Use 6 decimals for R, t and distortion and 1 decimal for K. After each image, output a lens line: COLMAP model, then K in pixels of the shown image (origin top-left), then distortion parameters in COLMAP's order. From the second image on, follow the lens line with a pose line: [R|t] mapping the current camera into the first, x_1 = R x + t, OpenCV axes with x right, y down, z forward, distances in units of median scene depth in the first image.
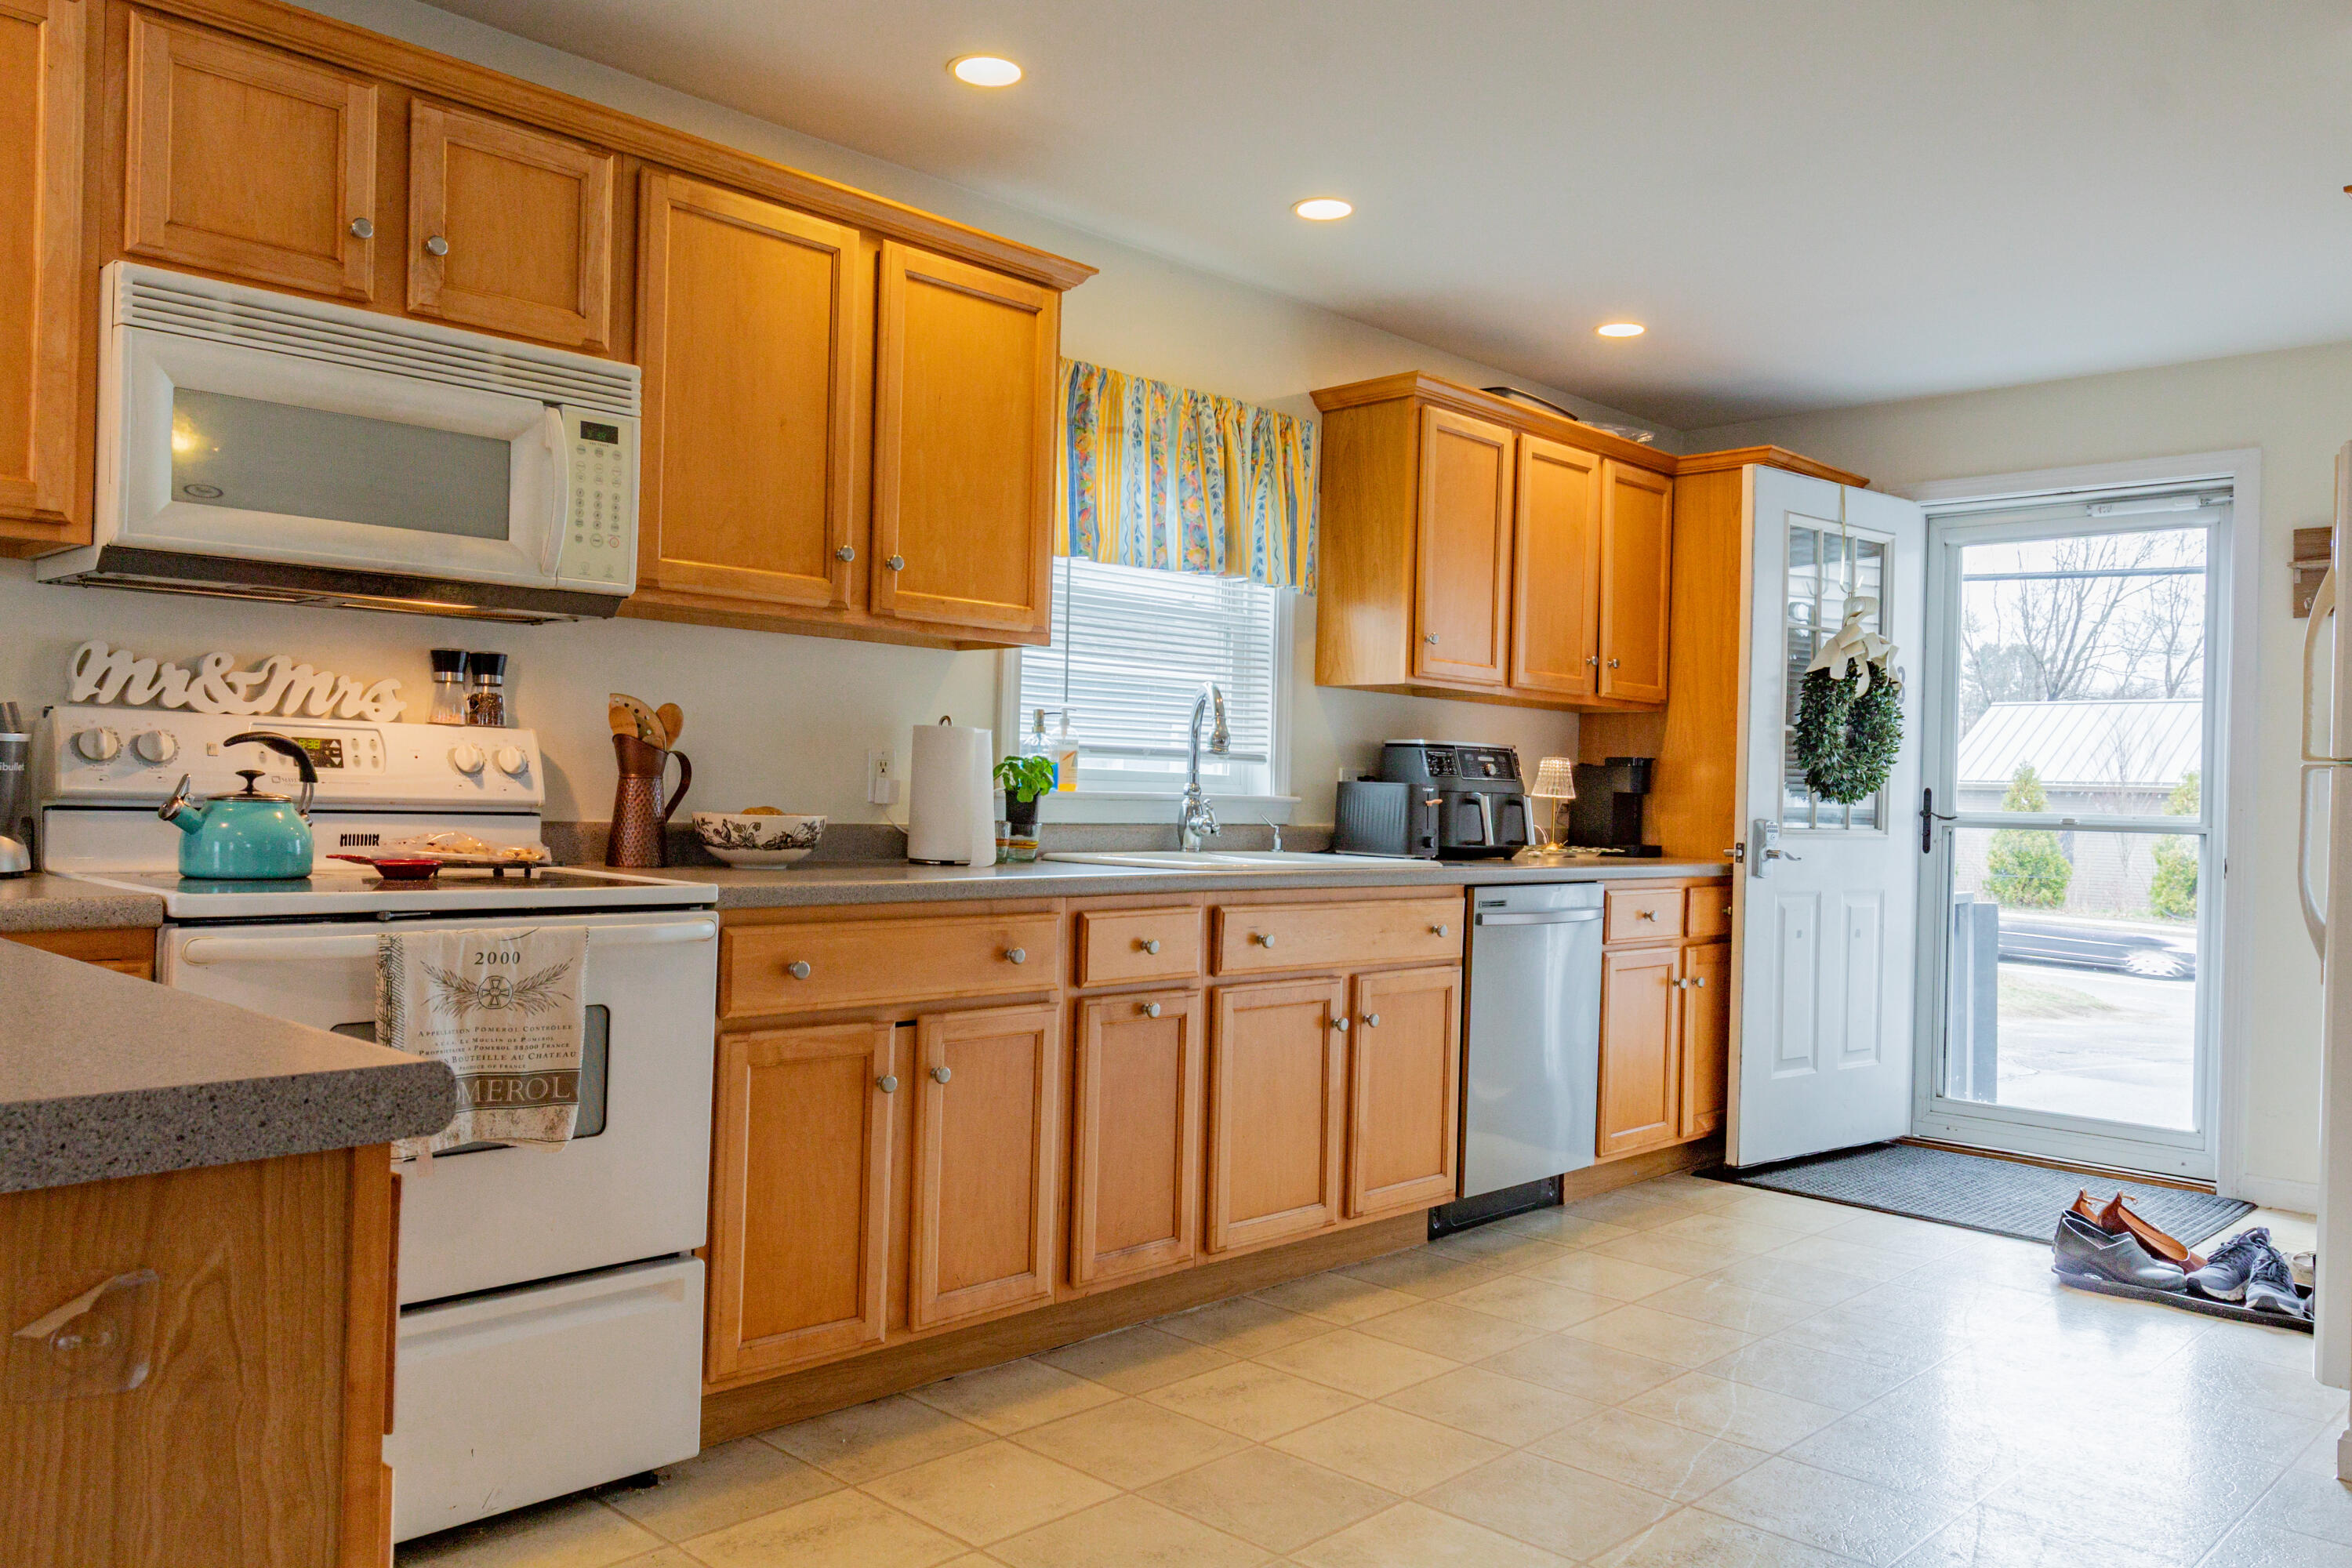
lens RADIAL K [[1740.7, 0, 1181.9], [0, 1740.7, 784.5], [0, 0, 1]] dist [0.018547, -0.010615]
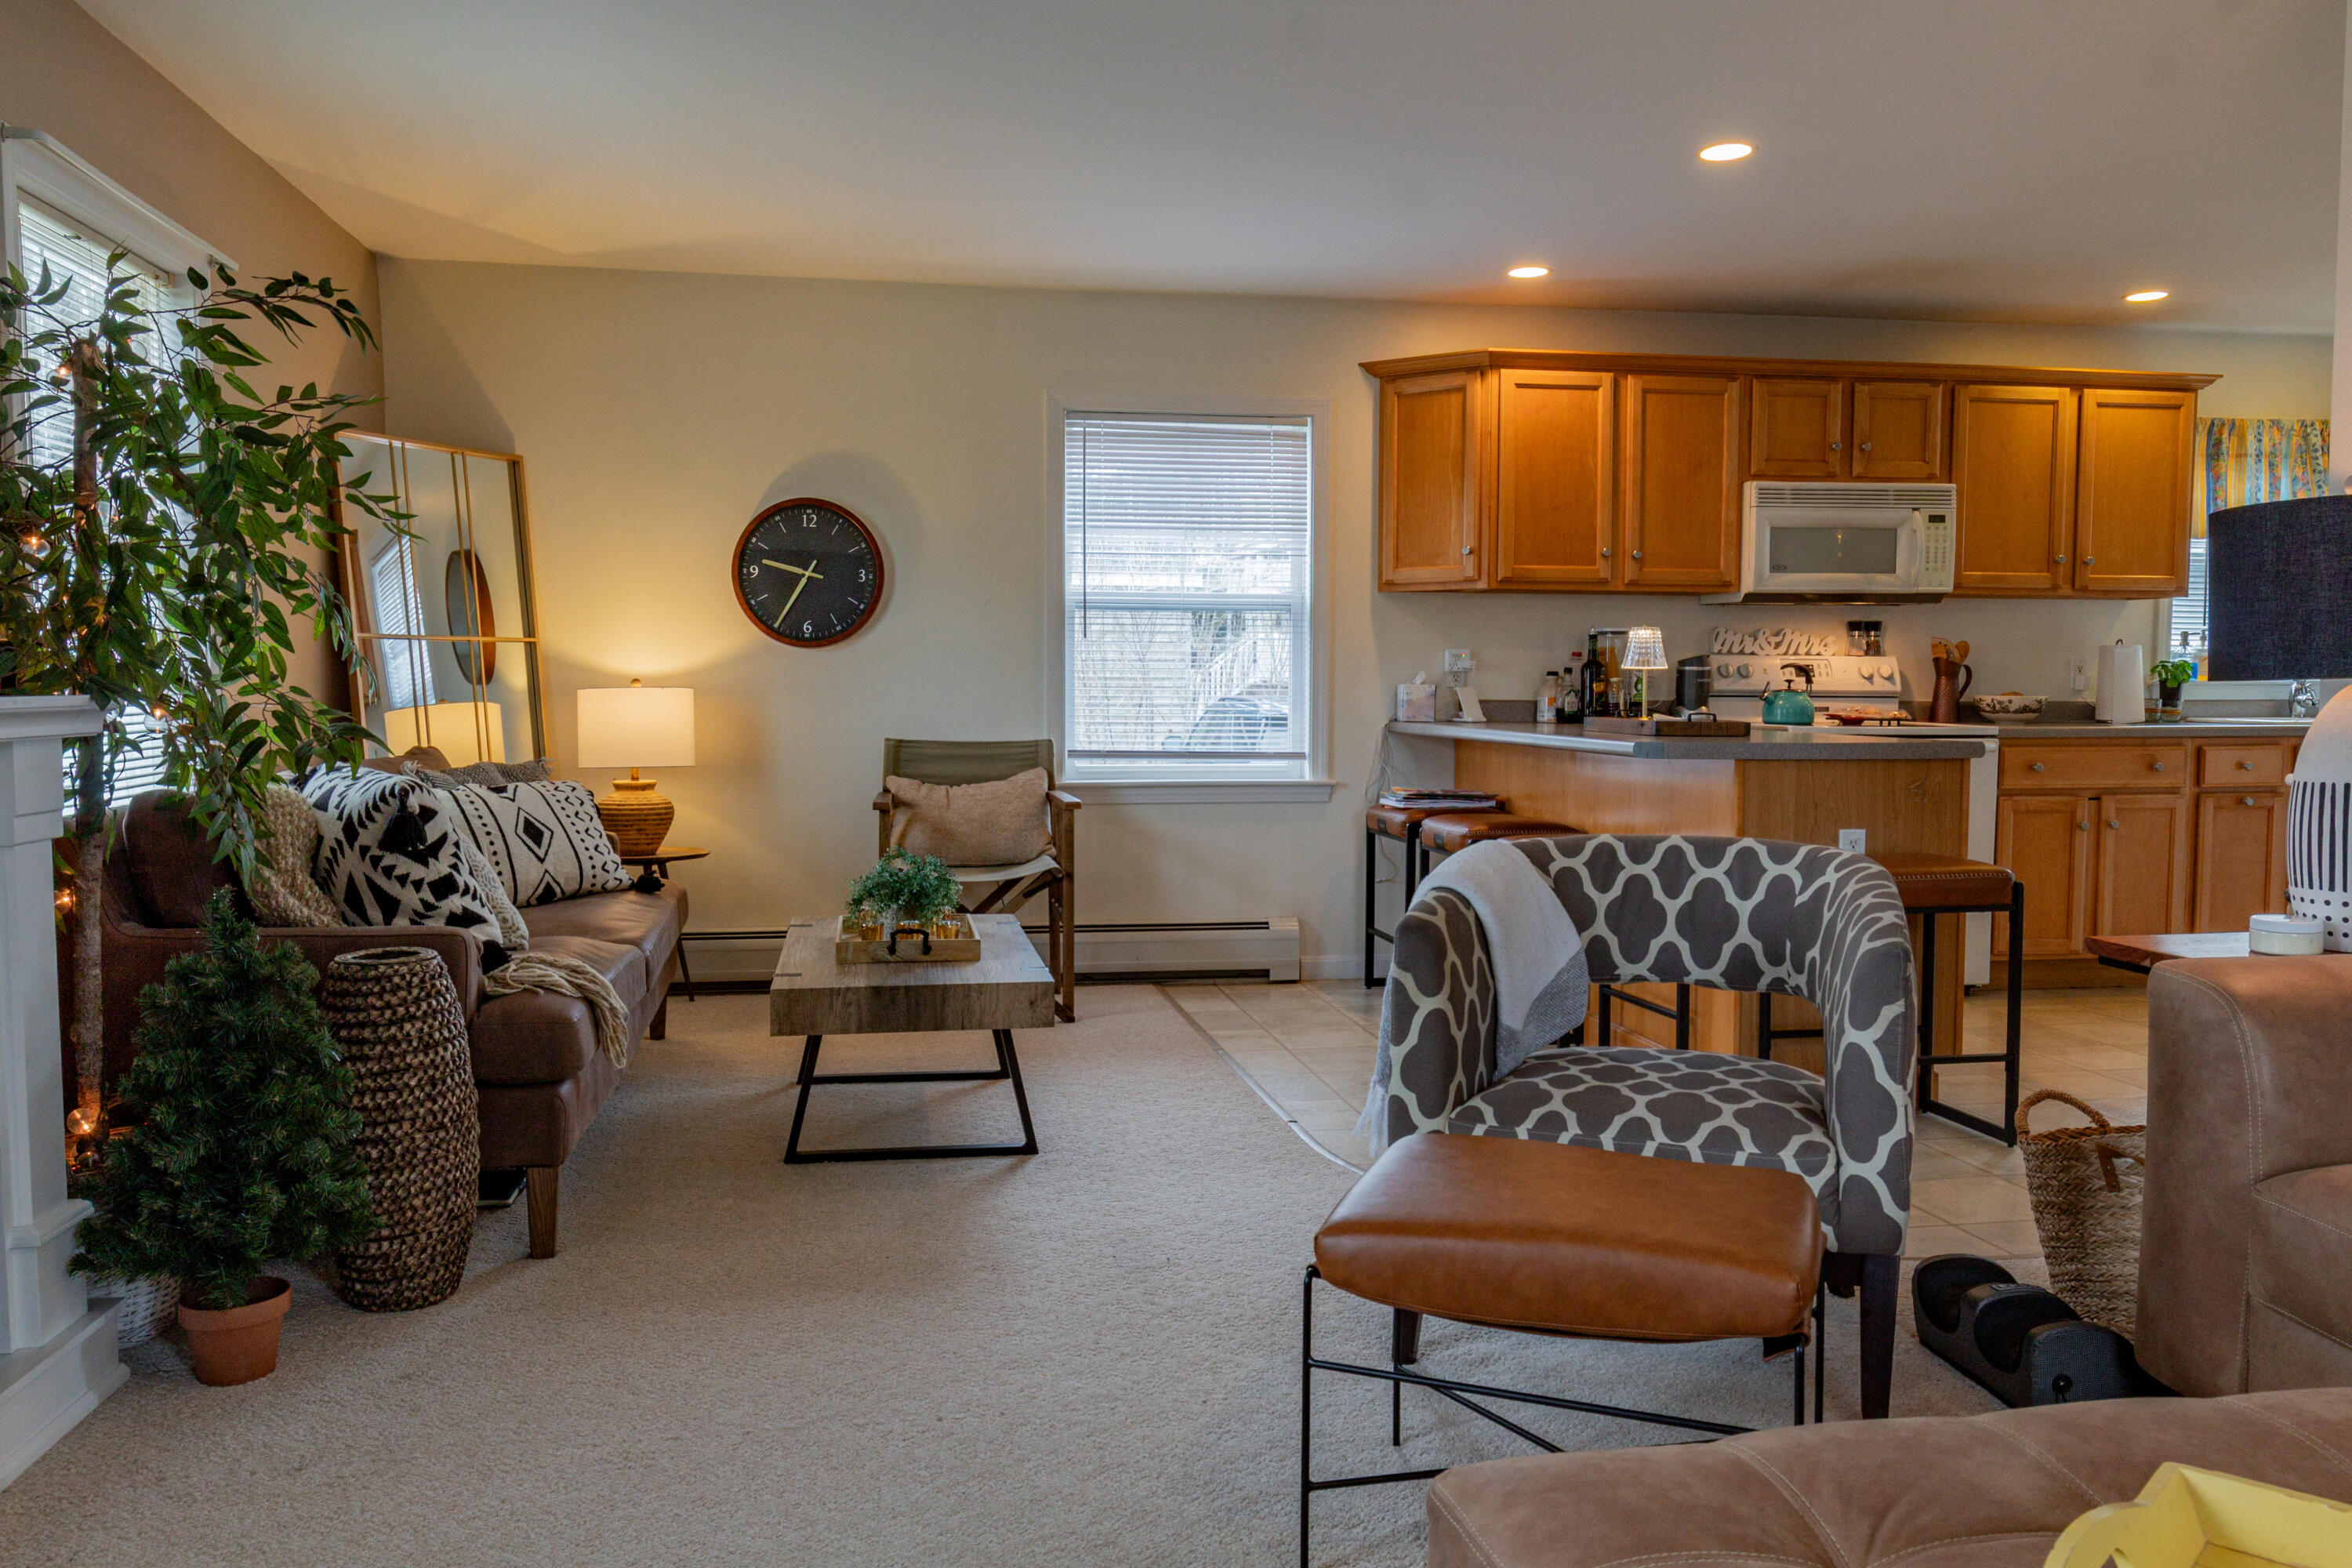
lens RADIAL K [[1740.7, 0, 1181.9], [0, 1740.7, 784.5], [0, 0, 1]] dist [0.018547, -0.010615]
pose [[0.804562, 0.013753, -0.593710, 0.175890], [0.020724, 0.998473, 0.051214, -0.003247], [0.593507, -0.053508, 0.803048, -1.138438]]
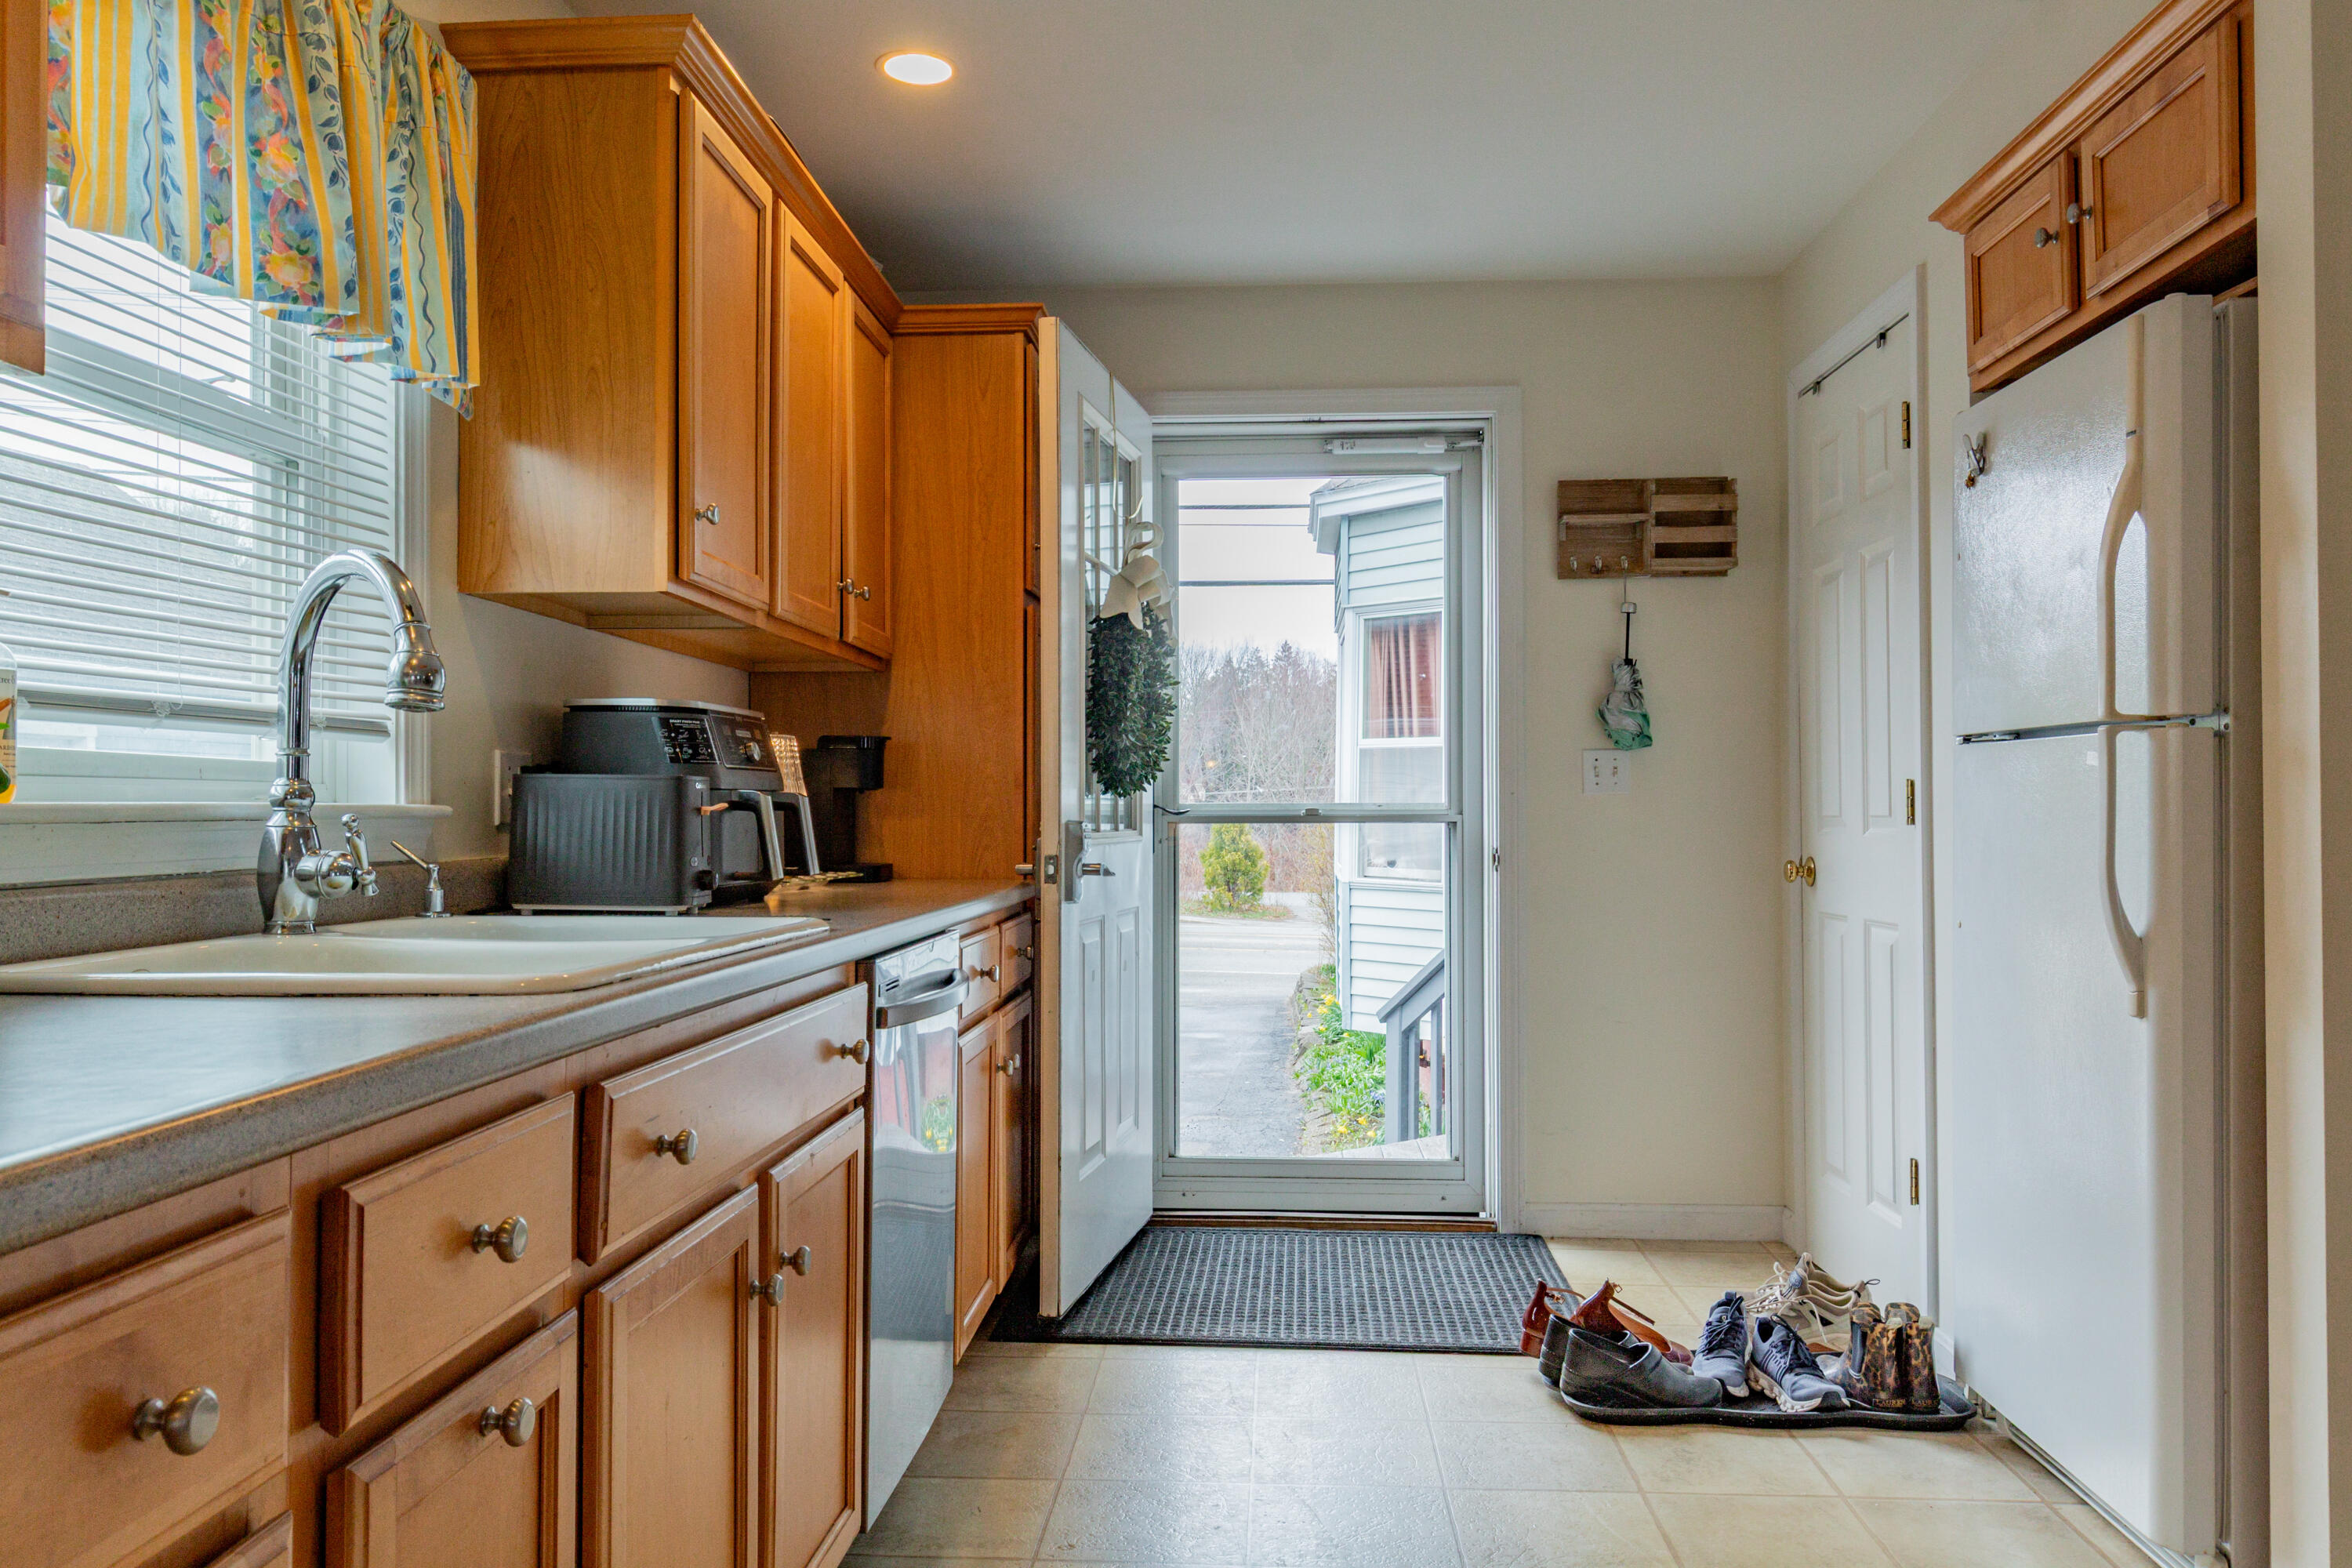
lens RADIAL K [[1740.7, 0, 1181.9], [0, 1740.7, 784.5], [0, 0, 1]] dist [0.018547, -0.010615]
pose [[0.762535, -0.017102, 0.646721, -0.144708], [0.017241, 0.999833, 0.006111, 0.002675], [-0.646718, 0.006491, 0.762702, 0.672305]]
